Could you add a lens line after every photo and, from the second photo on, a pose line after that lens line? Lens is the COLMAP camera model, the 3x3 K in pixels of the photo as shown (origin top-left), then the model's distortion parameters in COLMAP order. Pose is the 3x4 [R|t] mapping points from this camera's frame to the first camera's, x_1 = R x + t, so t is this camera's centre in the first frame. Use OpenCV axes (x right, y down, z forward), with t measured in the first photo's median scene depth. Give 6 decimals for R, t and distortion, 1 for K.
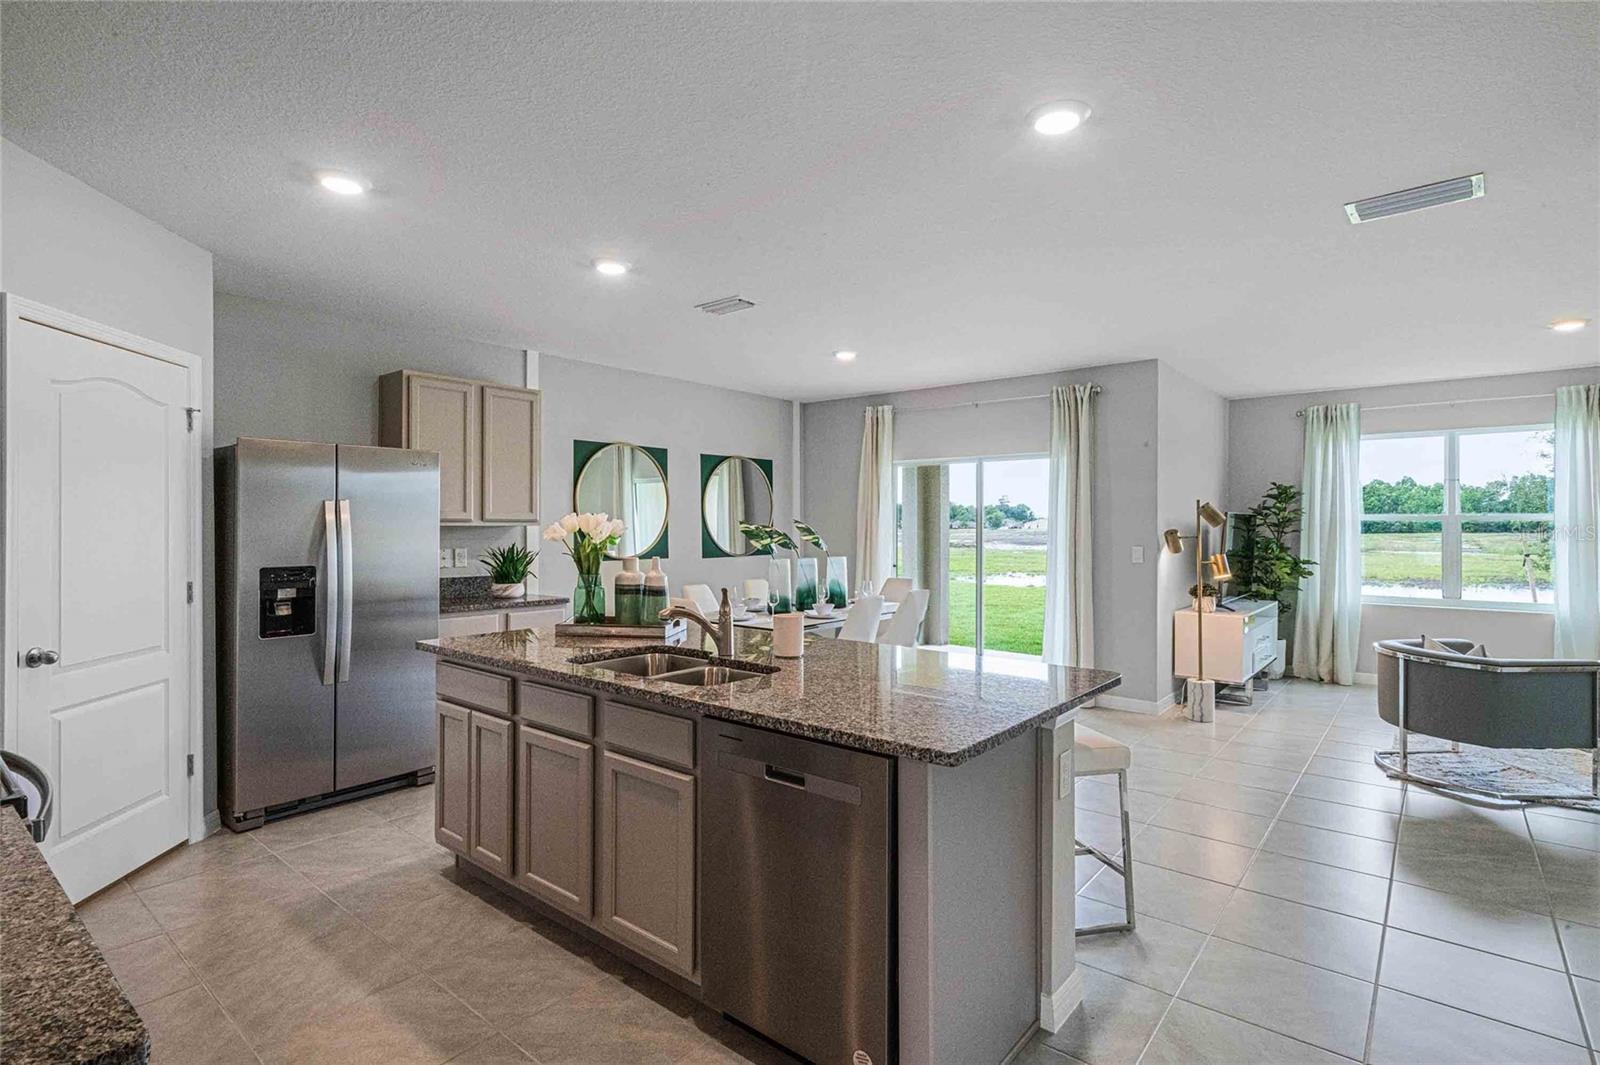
lens RADIAL K [[778.6, 0, 789.0], [0, 778.6, 525.0], [0, 0, 1]] dist [-0.002176, -0.000360]
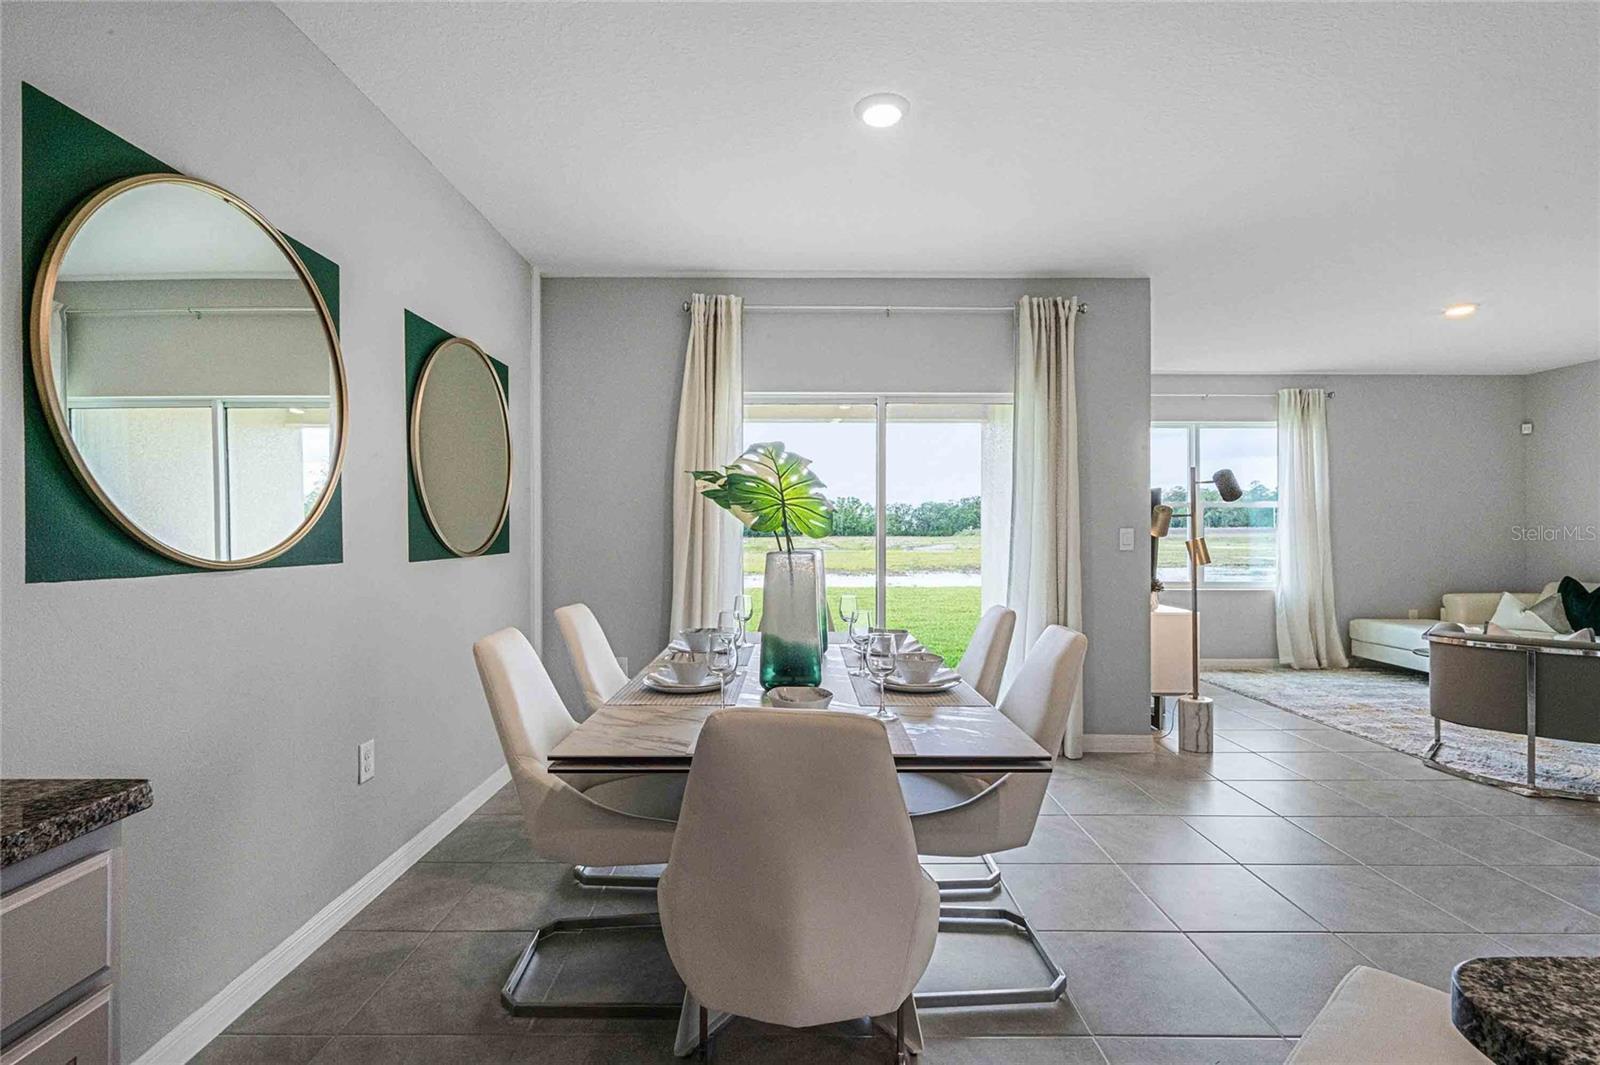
lens RADIAL K [[734.9, 0, 800.0], [0, 734.9, 532.5], [0, 0, 1]] dist [-0.001544, 0.000112]
pose [[0.762826, -0.001276, 0.646602, -0.233279], [0.001487, 0.999999, 0.000218, 0.030444], [-0.646602, 0.000796, 0.762827, 0.648265]]
